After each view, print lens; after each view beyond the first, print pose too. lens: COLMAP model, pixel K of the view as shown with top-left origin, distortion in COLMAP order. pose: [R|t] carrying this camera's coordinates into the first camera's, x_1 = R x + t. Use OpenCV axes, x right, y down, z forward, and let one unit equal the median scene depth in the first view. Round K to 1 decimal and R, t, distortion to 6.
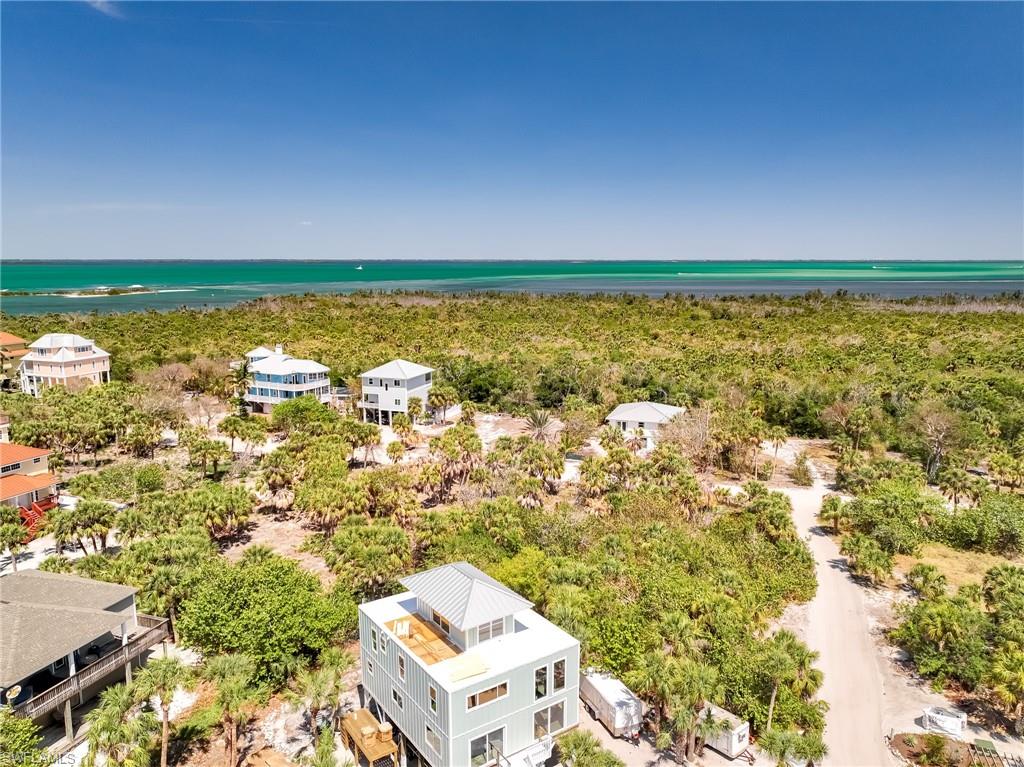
lens RADIAL K [[733.2, 0, 508.8], [0, 733.2, 396.7], [0, 0, 1]] dist [-0.003054, 0.021544]
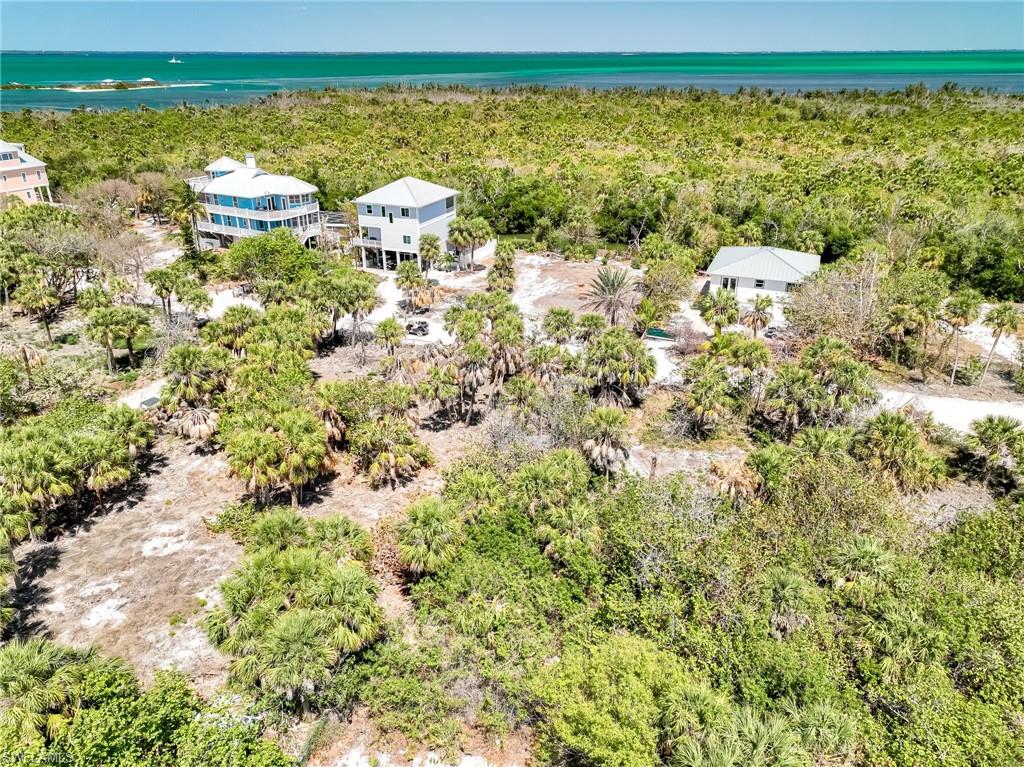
lens RADIAL K [[729.1, 0, 511.0], [0, 729.1, 388.1], [0, 0, 1]] dist [-0.002941, 0.020525]
pose [[0.998584, 0.021312, -0.048738, -0.011749], [-0.008739, 0.969512, 0.244888, -0.027163], [0.052471, -0.244115, 0.968326, 0.274708]]
